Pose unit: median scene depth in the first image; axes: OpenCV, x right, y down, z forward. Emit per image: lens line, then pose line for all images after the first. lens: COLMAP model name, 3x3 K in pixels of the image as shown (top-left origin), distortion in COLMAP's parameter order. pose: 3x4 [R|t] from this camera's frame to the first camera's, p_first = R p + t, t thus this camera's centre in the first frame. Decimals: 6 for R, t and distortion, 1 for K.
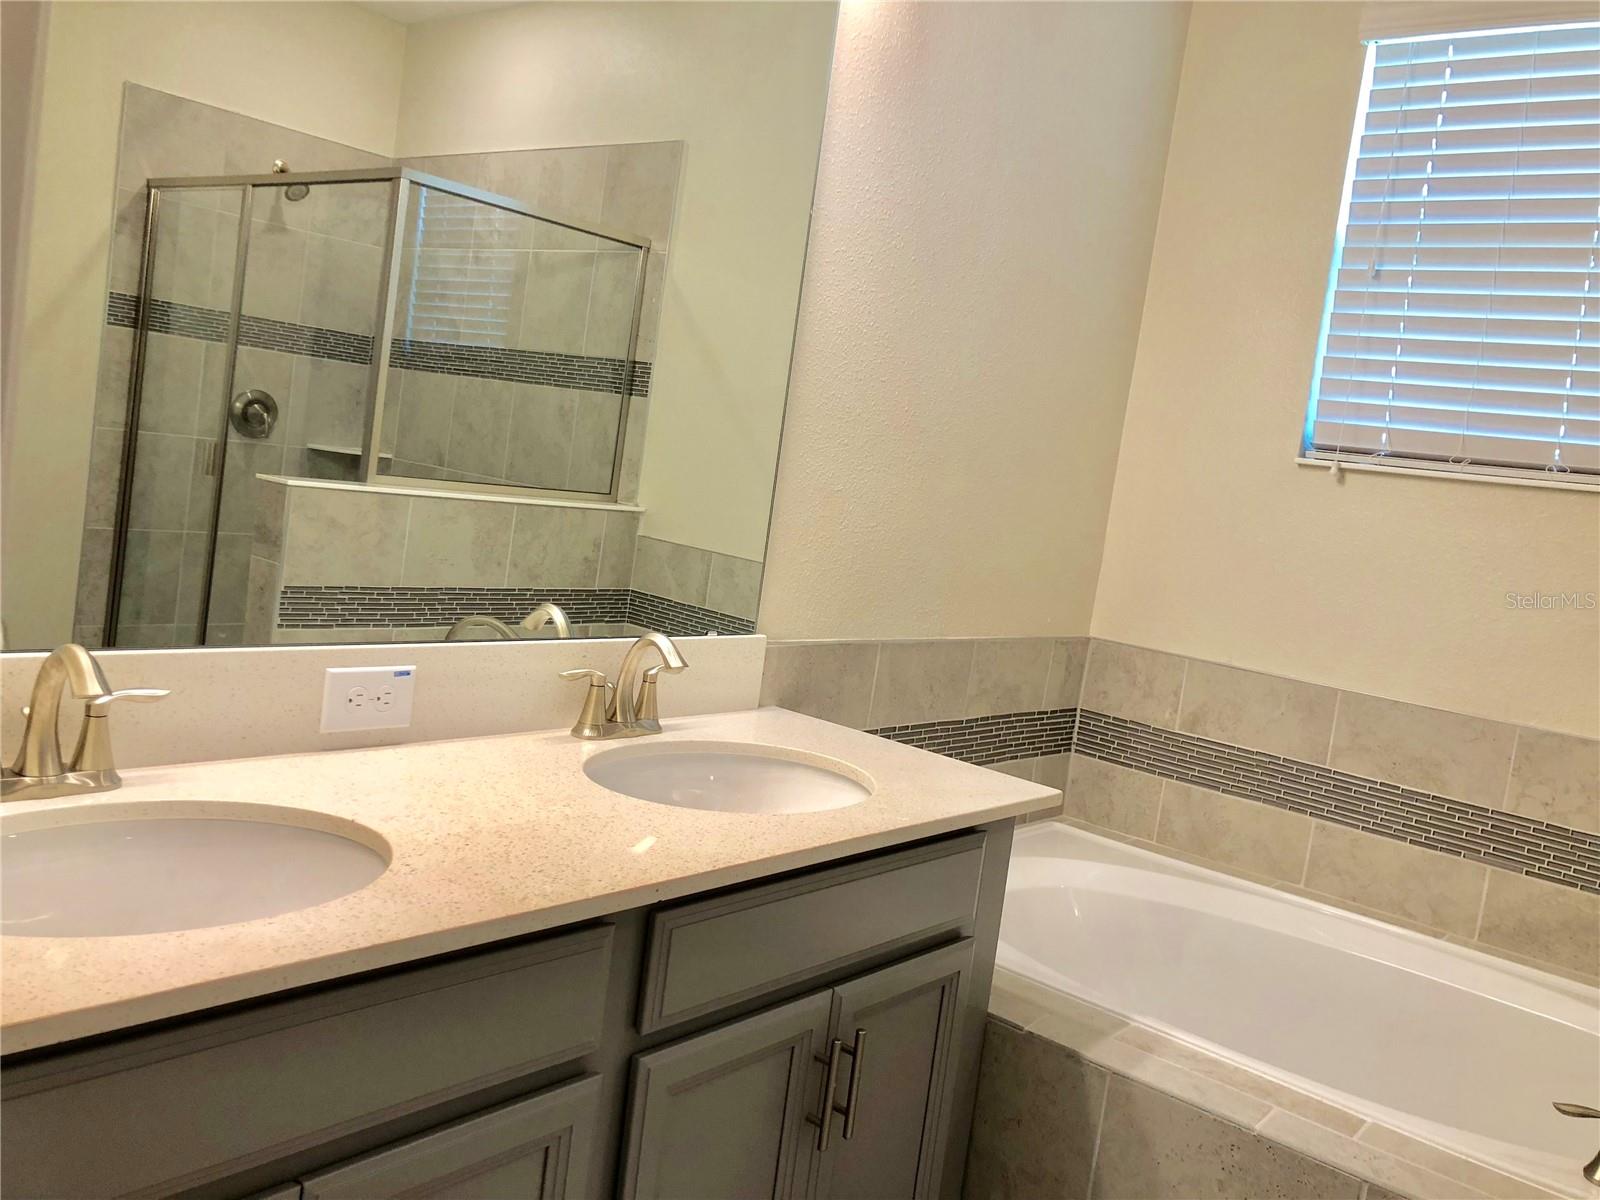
lens RADIAL K [[1310.2, 0, 804.0], [0, 1310.2, 568.4], [0, 0, 1]] dist [0.001418, 0.013091]
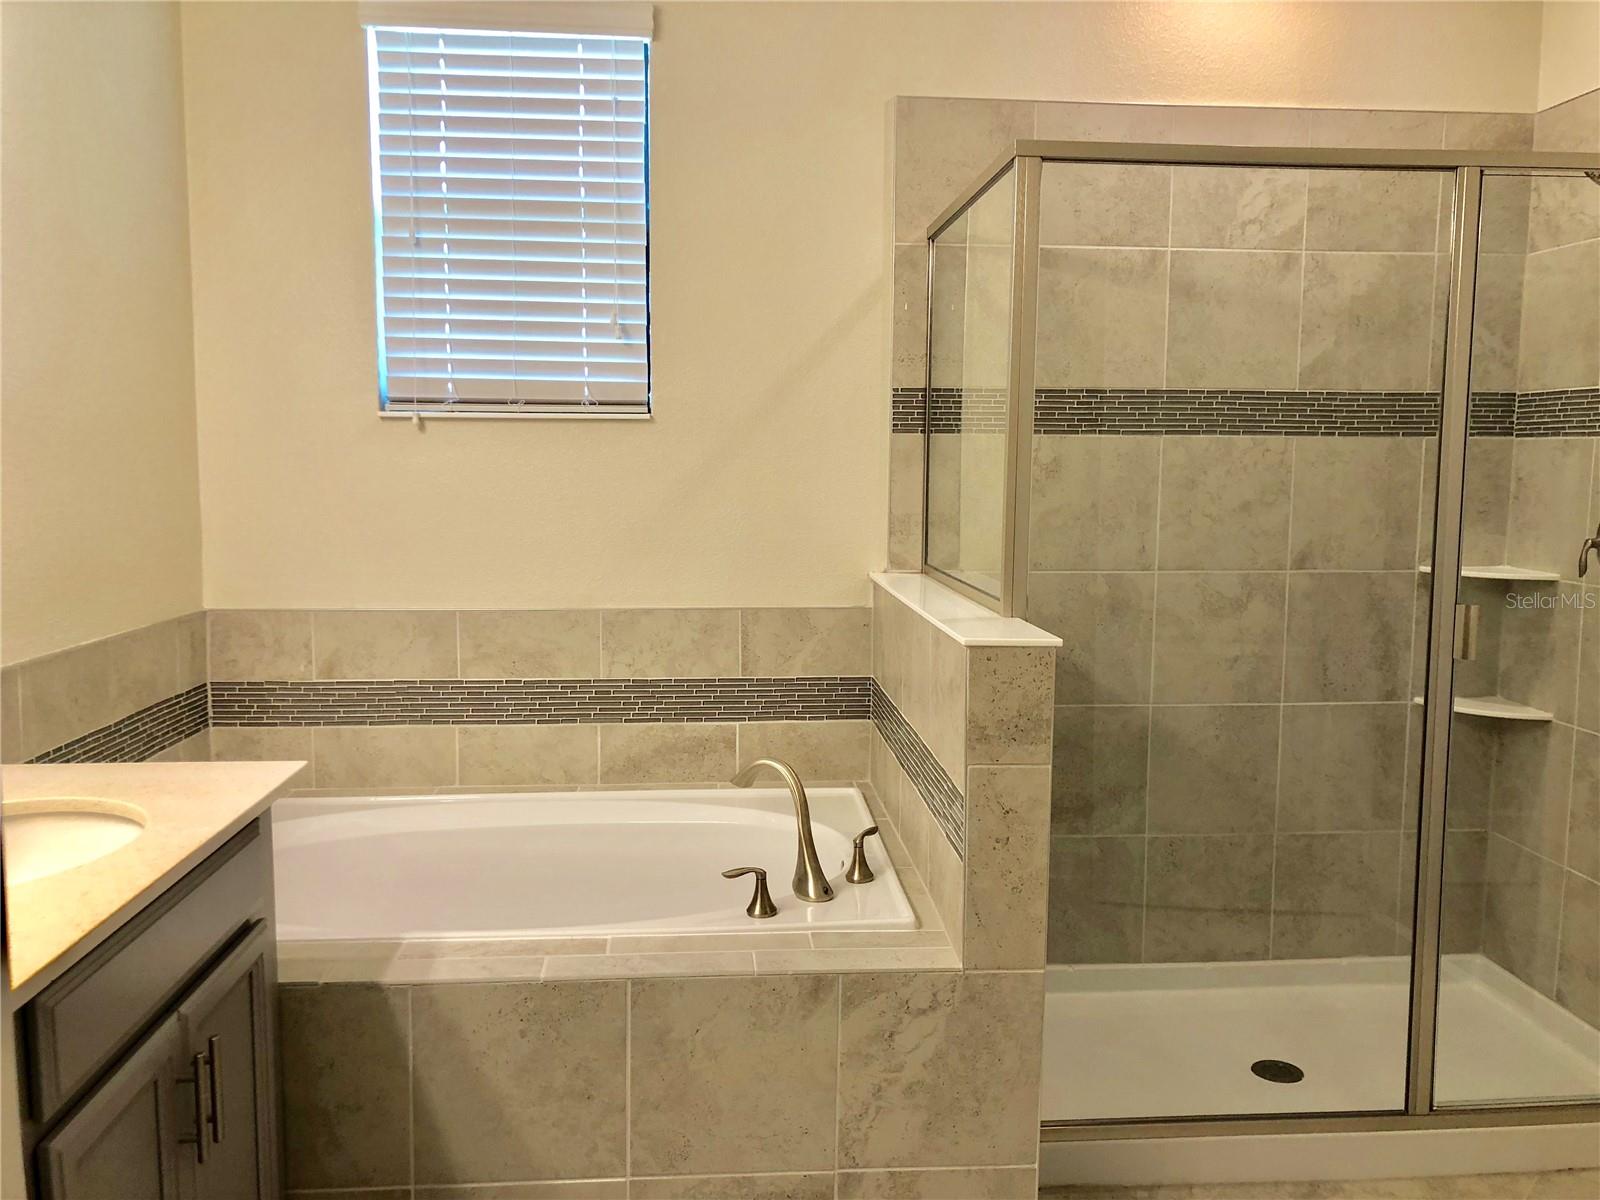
lens RADIAL K [[1310.2, 0, 804.0], [0, 1310.2, 568.4], [0, 0, 1]] dist [0.001418, 0.013091]
pose [[0.712309, -0.187364, 0.676395, -0.146730], [0.143764, 0.982226, 0.120682, -0.039391], [-0.686985, 0.011278, 0.726584, -0.043202]]
